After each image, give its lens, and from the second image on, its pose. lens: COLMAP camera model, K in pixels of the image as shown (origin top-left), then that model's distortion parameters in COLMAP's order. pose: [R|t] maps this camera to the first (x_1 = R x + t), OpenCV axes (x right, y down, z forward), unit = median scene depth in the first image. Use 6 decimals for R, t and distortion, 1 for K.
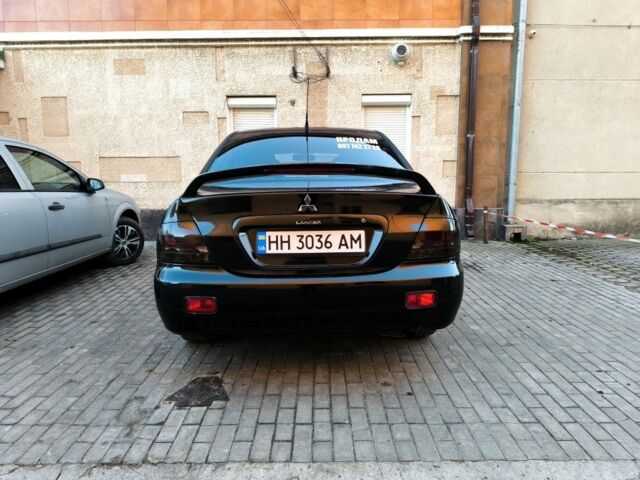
lens RADIAL K [[479.9, 0, 322.6], [0, 479.9, 245.1], [0, 0, 1]] dist [0.026509, -0.035749]
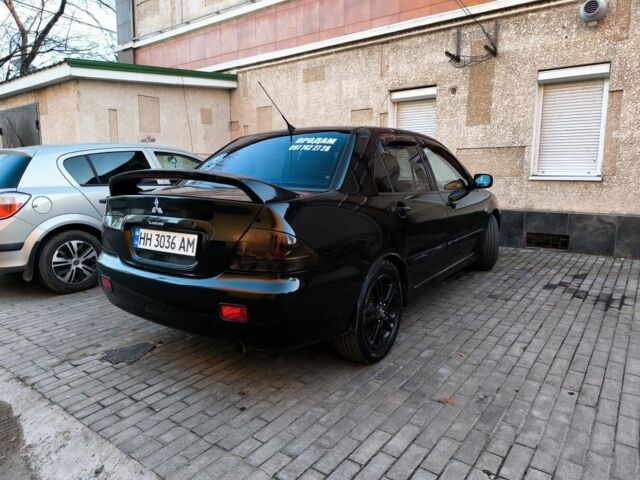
lens RADIAL K [[479.9, 0, 320.3], [0, 479.9, 241.6], [0, 0, 1]] dist [0.026509, -0.035749]
pose [[0.762776, 0.097693, -0.639240, 0.836906], [-0.086175, 0.995062, 0.049242, -0.080080], [0.640895, 0.017526, 0.767429, 0.335982]]
